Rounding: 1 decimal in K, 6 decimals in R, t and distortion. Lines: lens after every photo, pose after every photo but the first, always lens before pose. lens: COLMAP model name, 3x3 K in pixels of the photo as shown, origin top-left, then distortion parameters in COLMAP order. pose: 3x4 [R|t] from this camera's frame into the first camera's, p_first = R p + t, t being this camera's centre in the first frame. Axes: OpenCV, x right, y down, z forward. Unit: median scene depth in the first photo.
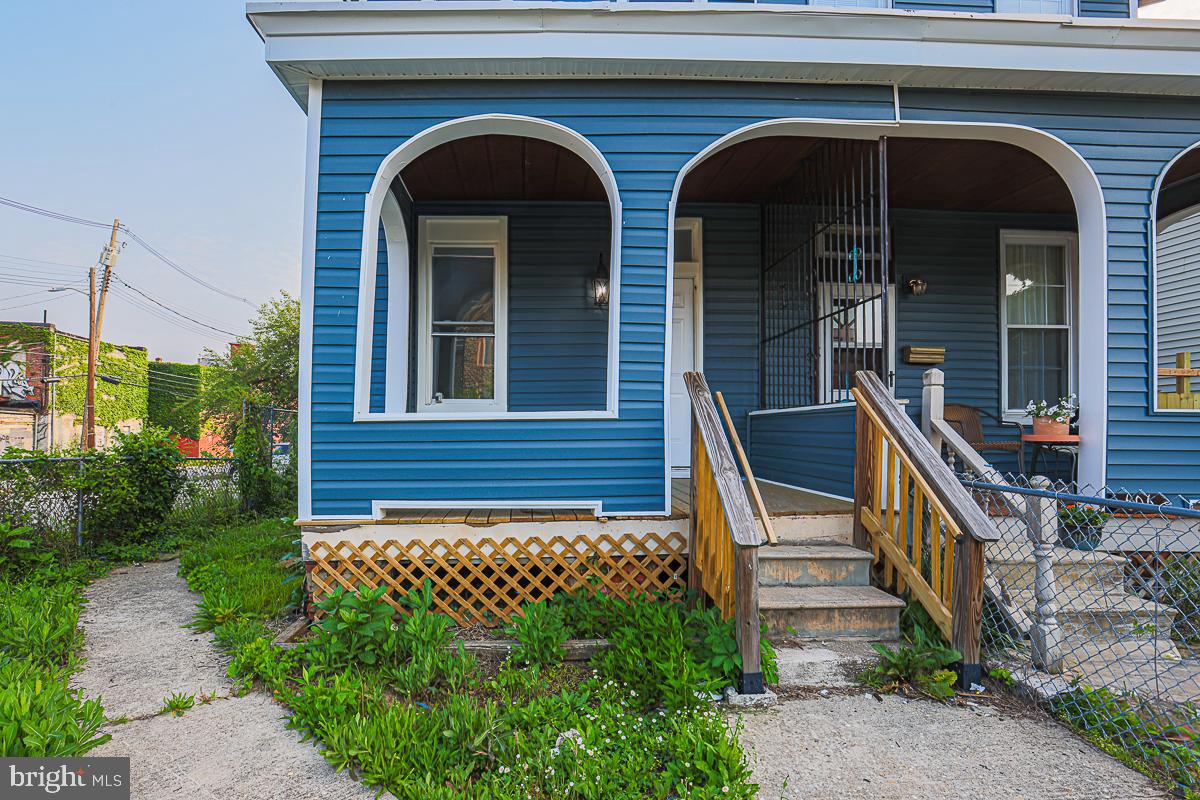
lens RADIAL K [[560.0, 0, 557.2], [0, 560.0, 438.0], [0, 0, 1]] dist [-0.051114, 0.017927]
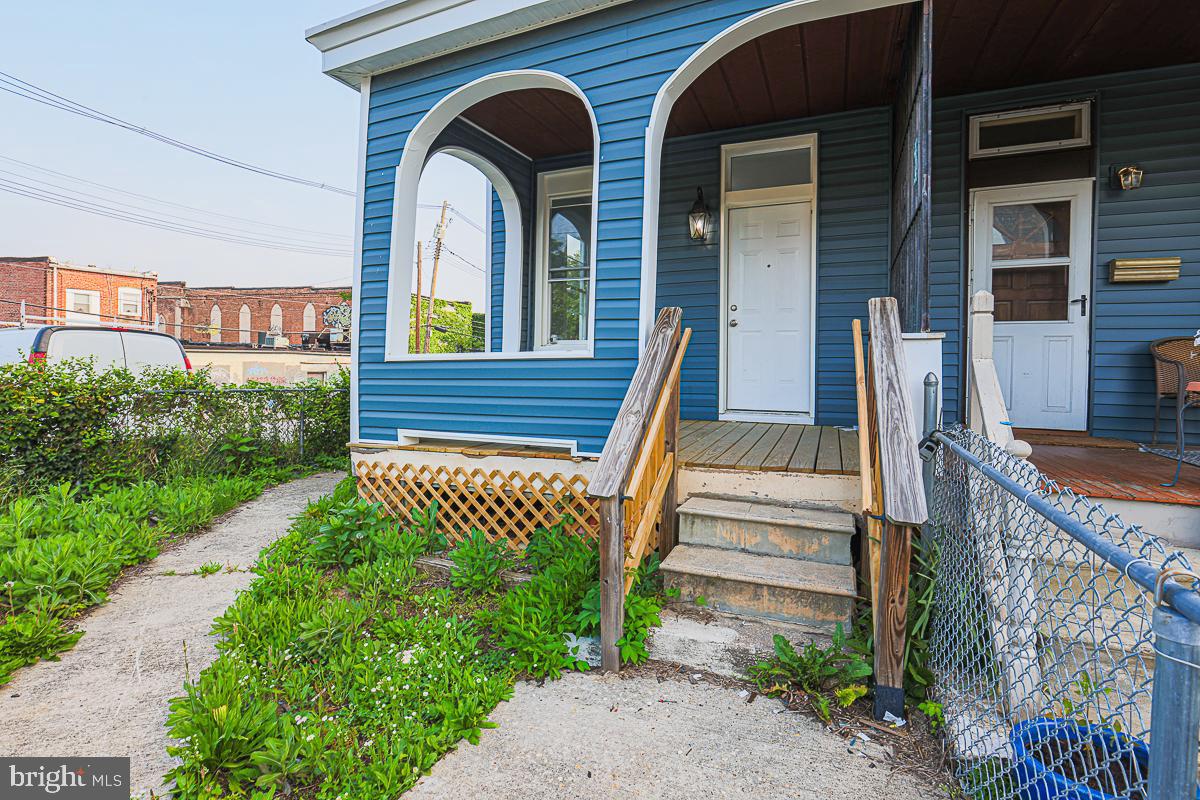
lens RADIAL K [[547.9, 0, 619.7], [0, 547.9, 381.1], [0, 0, 1]] dist [-0.037705, 0.005992]
pose [[0.916271, 0.014211, -0.400307, 0.546744], [-0.013137, 0.999899, 0.005428, -0.000844], [0.400344, 0.000285, 0.916365, 0.137302]]
